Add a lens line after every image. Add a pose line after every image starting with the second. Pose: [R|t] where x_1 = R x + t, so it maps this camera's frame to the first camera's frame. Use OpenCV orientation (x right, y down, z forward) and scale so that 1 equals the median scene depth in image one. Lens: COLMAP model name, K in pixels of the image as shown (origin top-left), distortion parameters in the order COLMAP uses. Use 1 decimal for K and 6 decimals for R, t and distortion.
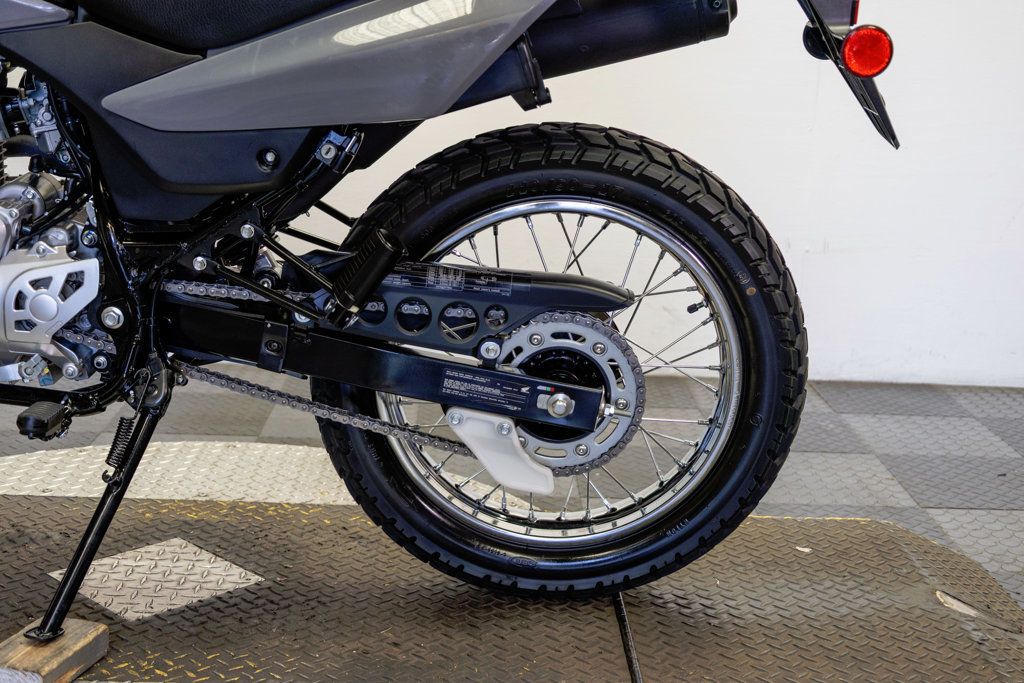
lens RADIAL K [[1388.3, 0, 517.3], [0, 1388.3, 340.0], [0, 0, 1]] dist [0.017214, 0.000000]
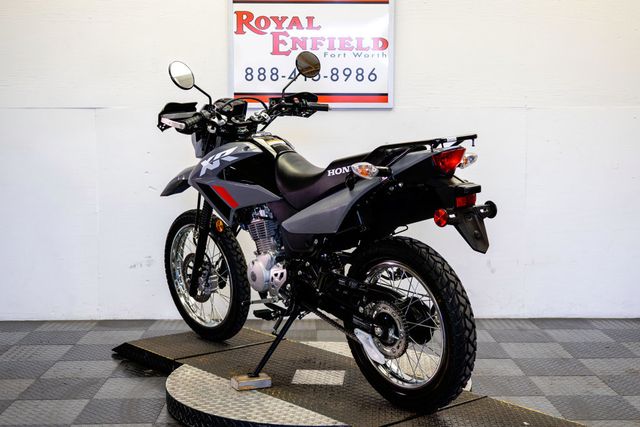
lens RADIAL K [[872.5, 0, 328.2], [0, 872.5, 228.7], [0, 0, 1]] dist [0.028269, 0.000000]
pose [[0.999111, -0.039307, -0.015261, -0.211283], [0.037148, 0.991780, -0.122442, 0.092912], [0.019948, 0.121766, 0.992358, -1.015135]]
